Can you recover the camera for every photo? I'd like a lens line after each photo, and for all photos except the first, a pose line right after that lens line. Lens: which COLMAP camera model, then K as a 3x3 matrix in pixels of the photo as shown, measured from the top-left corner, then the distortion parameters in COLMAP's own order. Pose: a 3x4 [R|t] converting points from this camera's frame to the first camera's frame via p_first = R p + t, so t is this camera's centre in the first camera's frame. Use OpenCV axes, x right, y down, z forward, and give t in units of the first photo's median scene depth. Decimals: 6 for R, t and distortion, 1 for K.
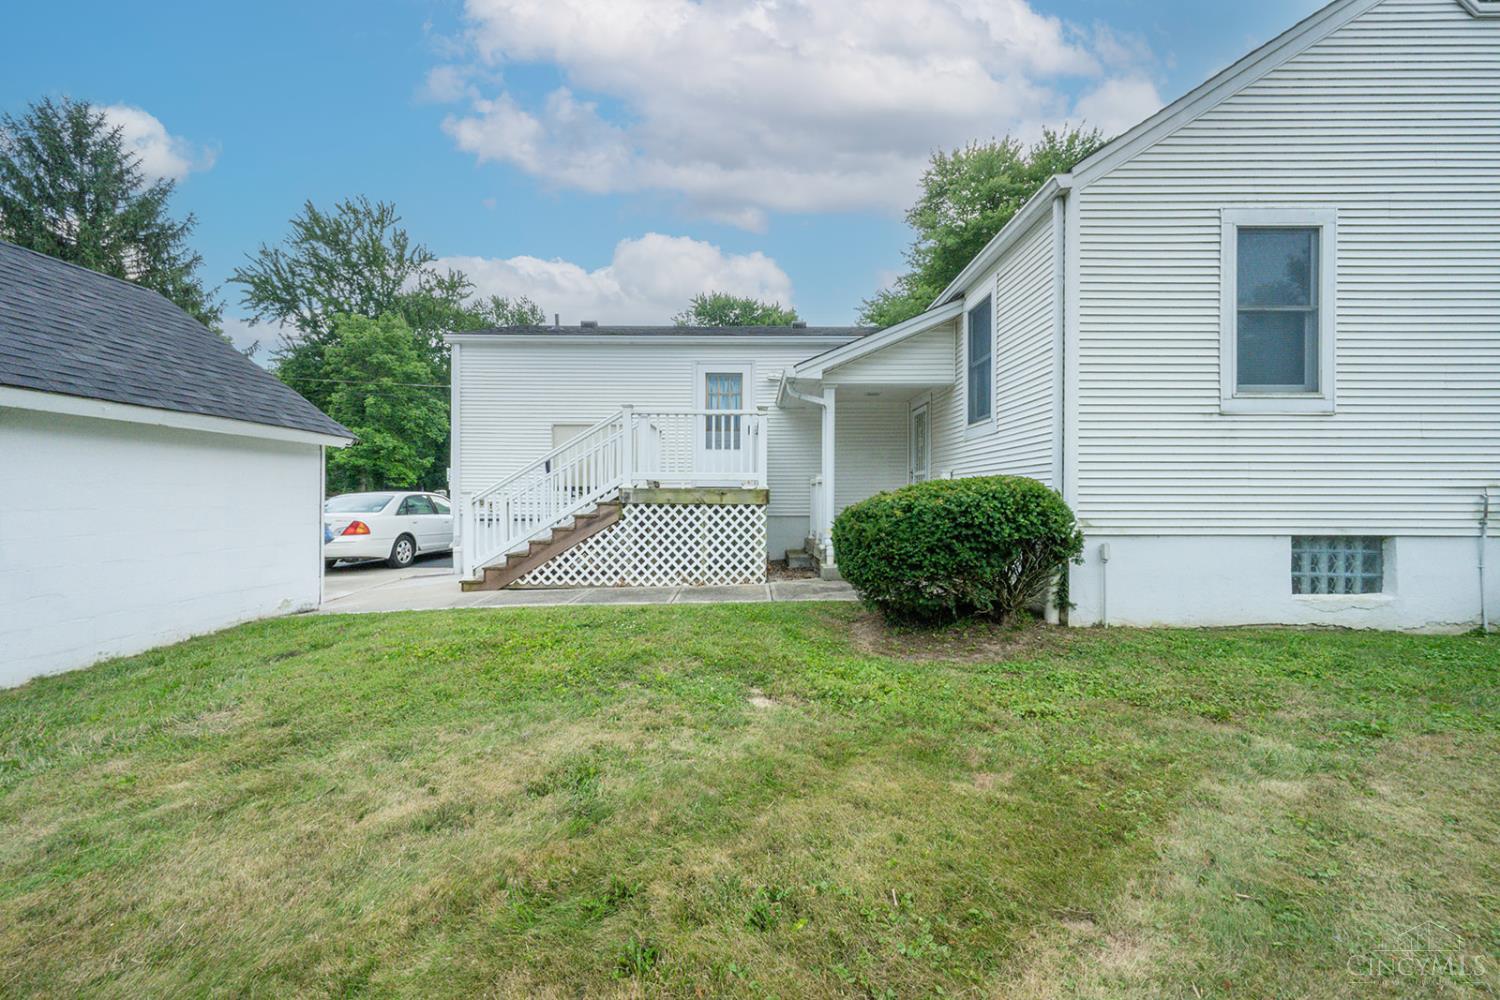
lens RADIAL K [[600.5, 0, 755.8], [0, 600.5, 503.7], [0, 0, 1]] dist [0.002561, 0.000532]
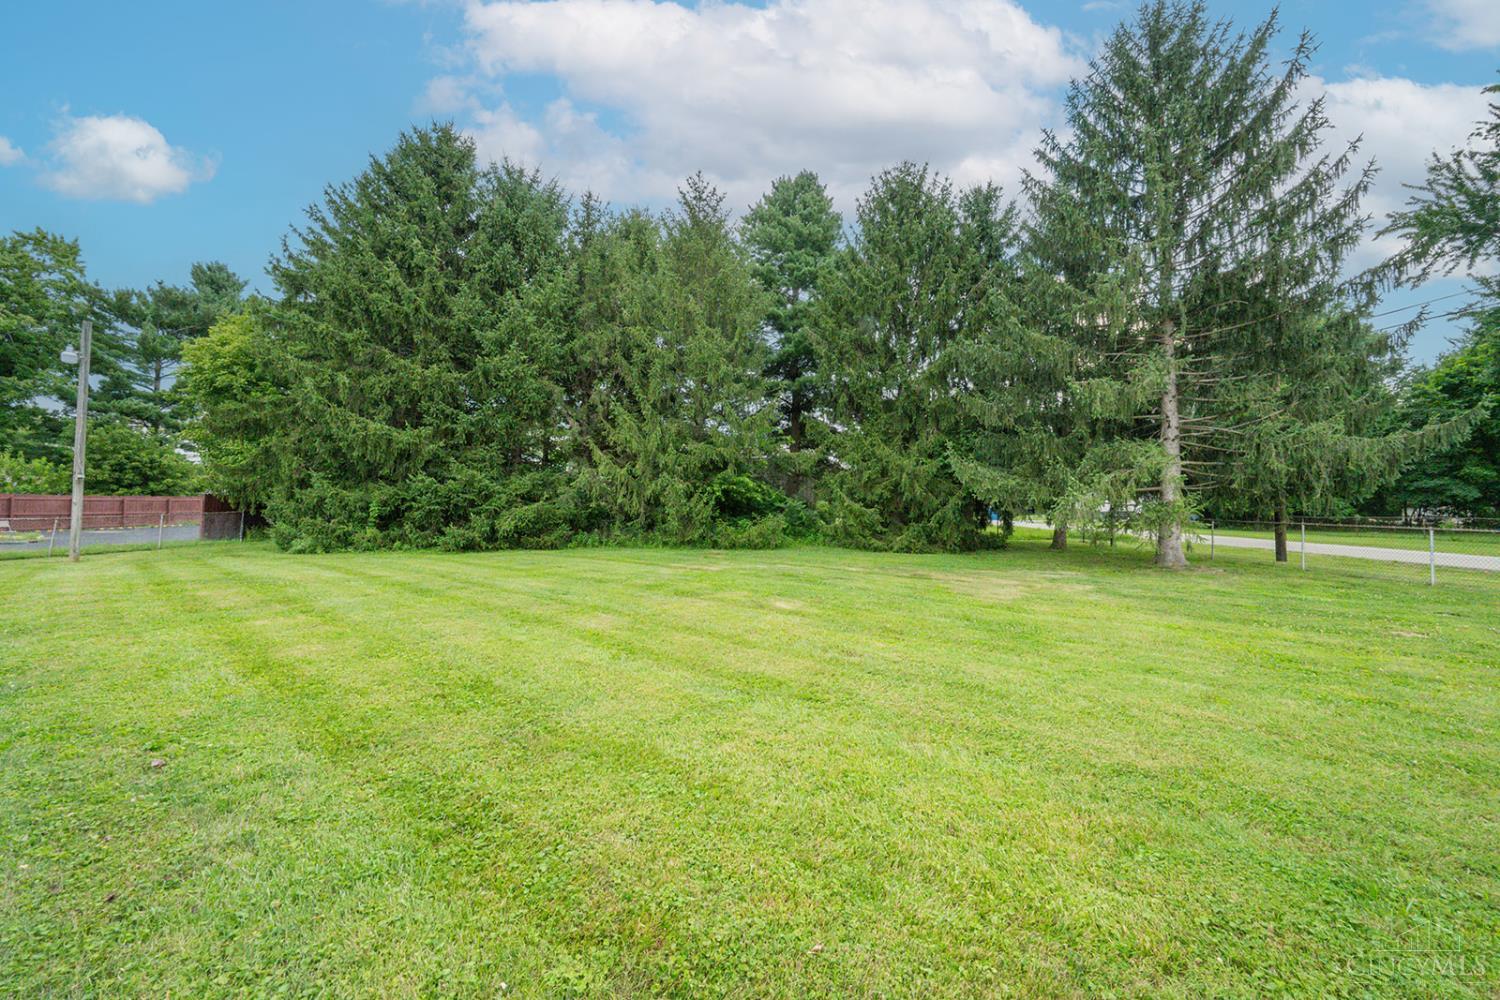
lens RADIAL K [[600.5, 0, 749.7], [0, 600.5, 506.2], [0, 0, 1]] dist [0.002561, 0.000532]
pose [[0.038460, -0.044217, -0.998281, -0.452260], [-0.019492, 0.998797, -0.044990, 0.007237], [0.999070, 0.021189, 0.037552, 0.519193]]
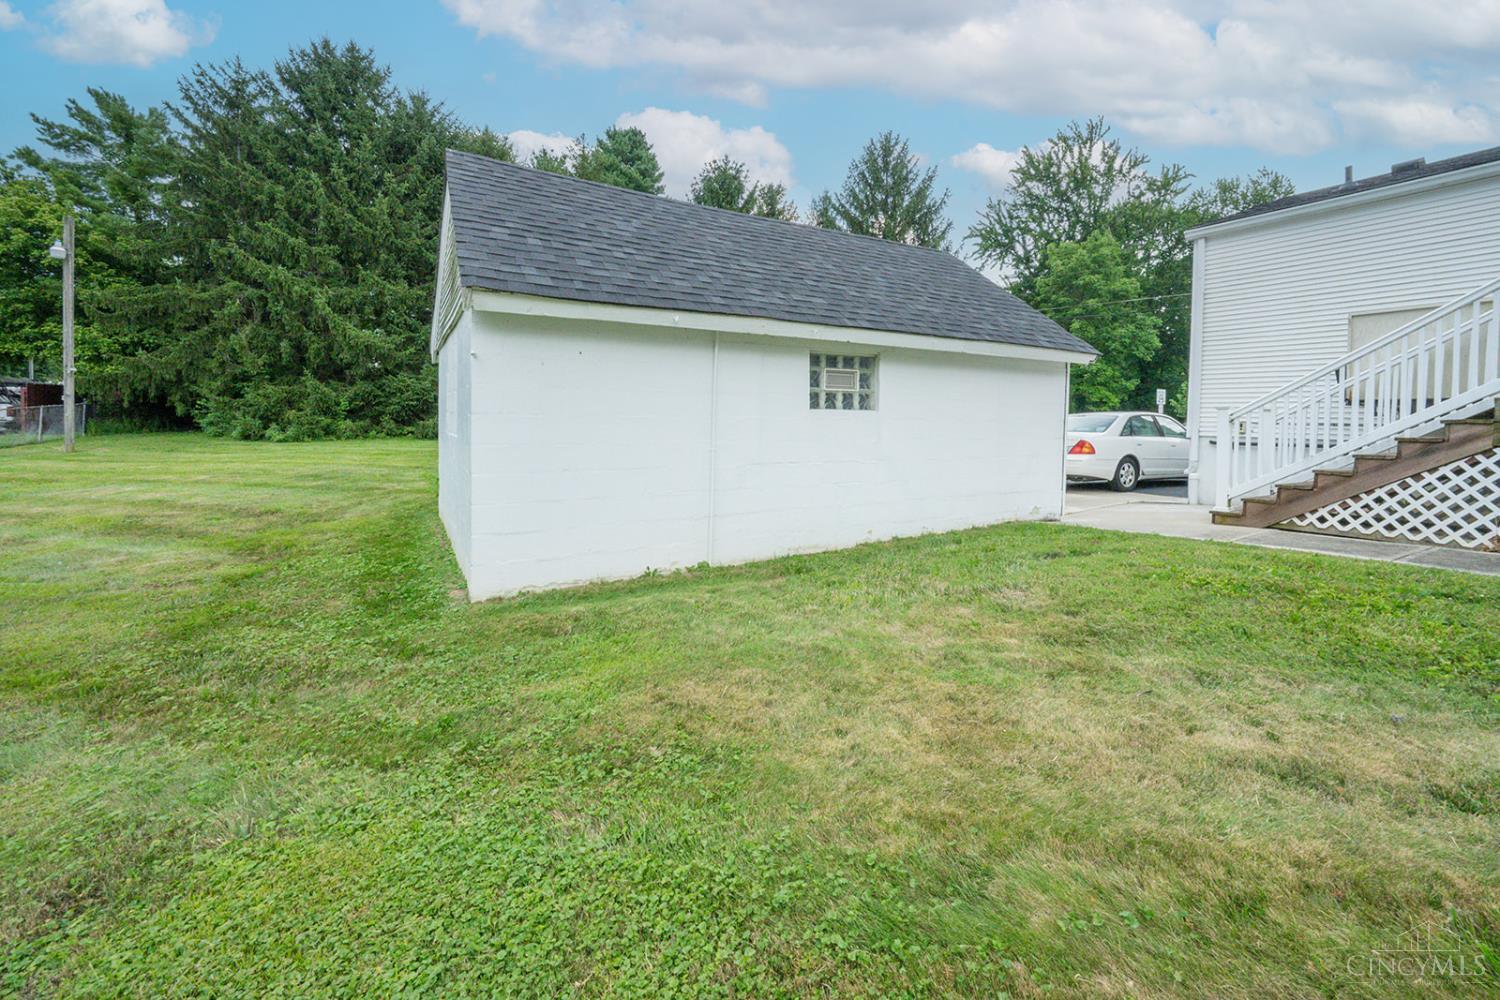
lens RADIAL K [[634.7, 0, 745.9], [0, 634.7, 440.1], [0, 0, 1]] dist [-0.002076, 0.000446]
pose [[0.509574, 0.030398, -0.859889, -0.020464], [-0.017695, 0.999535, 0.024848, 0.006299], [0.860245, 0.002554, 0.509875, -0.012858]]
